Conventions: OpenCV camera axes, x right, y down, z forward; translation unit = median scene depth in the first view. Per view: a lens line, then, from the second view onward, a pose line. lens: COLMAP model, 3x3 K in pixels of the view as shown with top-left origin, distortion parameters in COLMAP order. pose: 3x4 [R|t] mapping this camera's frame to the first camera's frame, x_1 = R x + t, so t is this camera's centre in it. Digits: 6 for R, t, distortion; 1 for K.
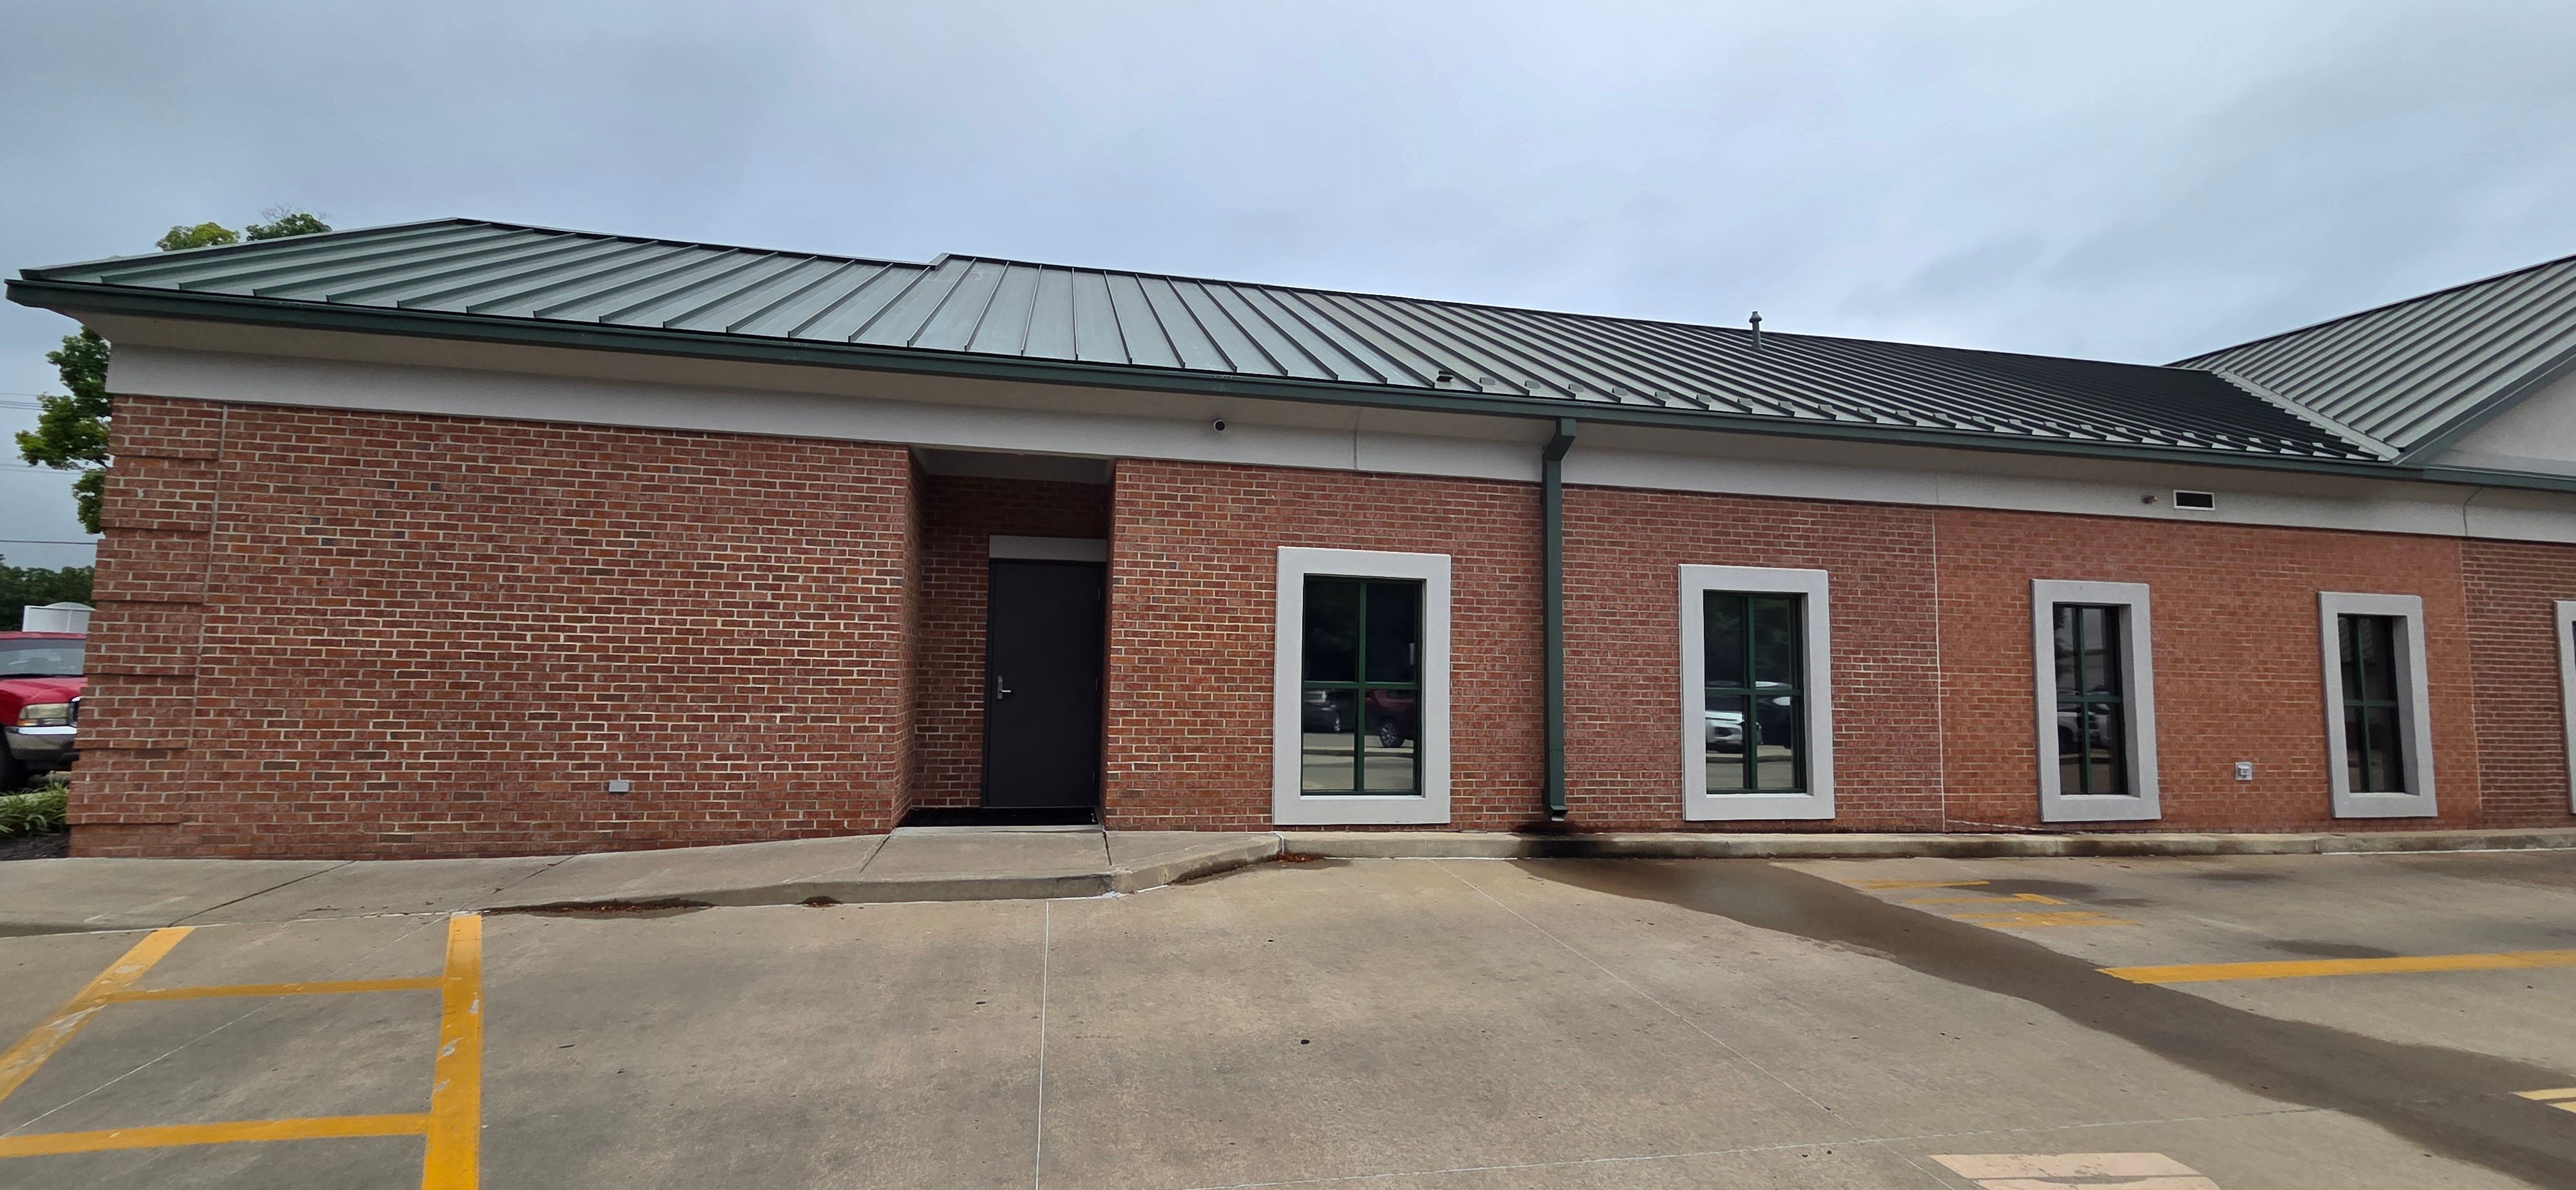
lens RADIAL K [[1047.6, 0, 1257.7], [0, 1047.6, 598.6], [0, 0, 1]] dist [0.004432, -0.002107]
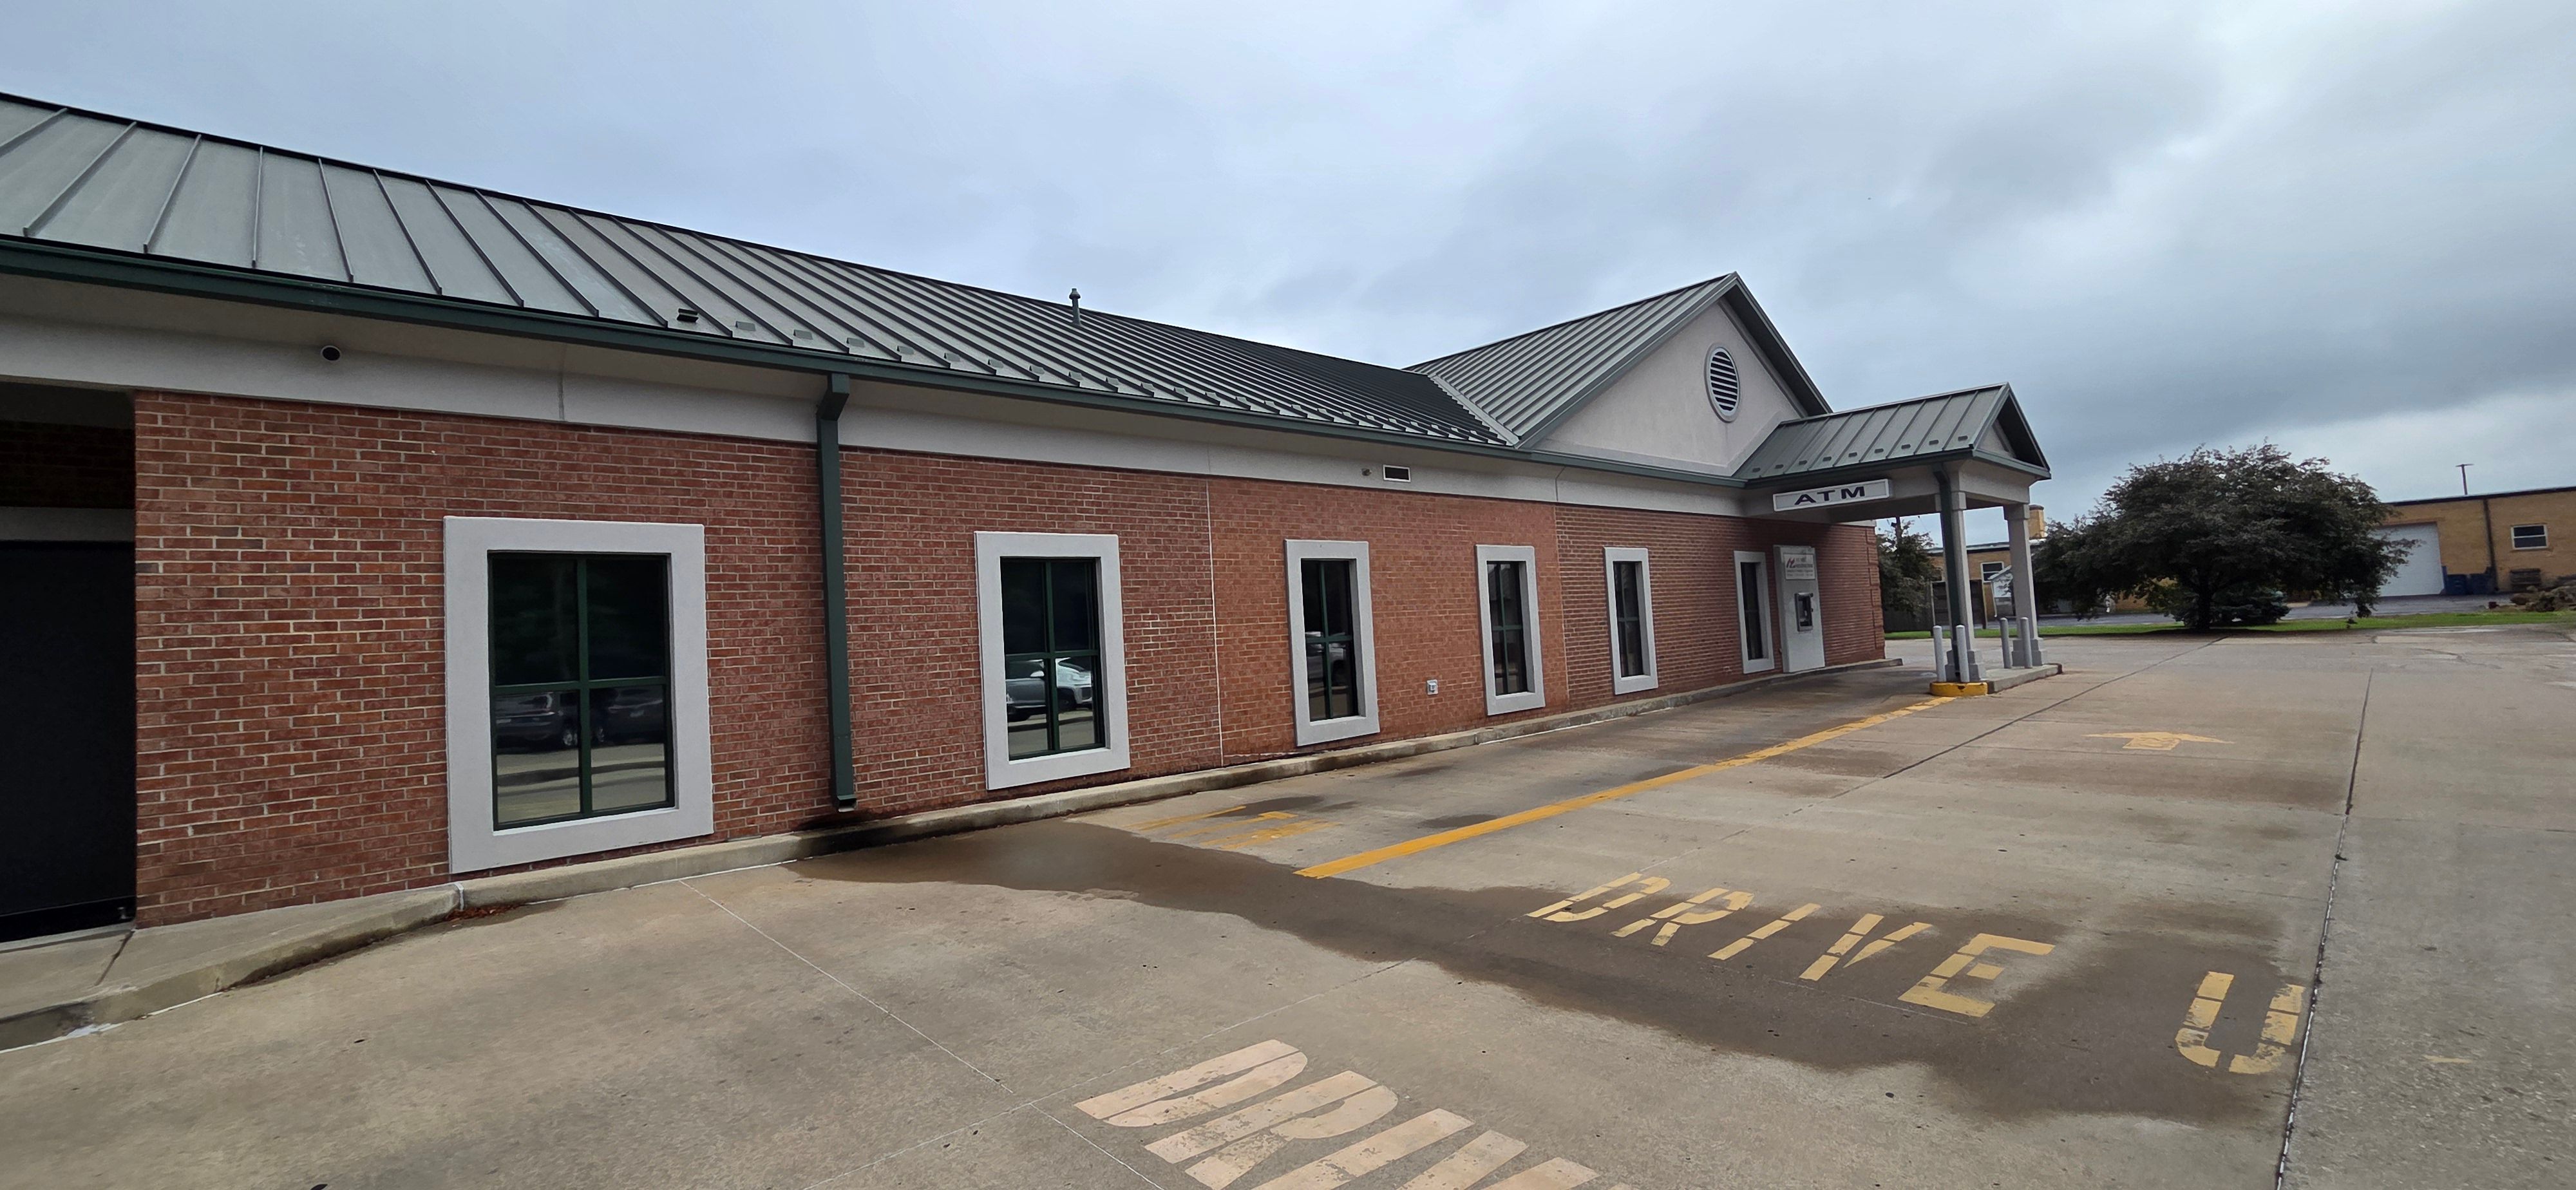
lens RADIAL K [[1047.6, 0, 1268.7], [0, 1047.6, 592.0], [0, 0, 1]] dist [0.004432, -0.002107]
pose [[0.854817, -0.046695, 0.516824, 0.135699], [0.037749, 0.998900, 0.027815, 0.007466], [-0.517555, -0.004268, 0.855639, 0.018656]]
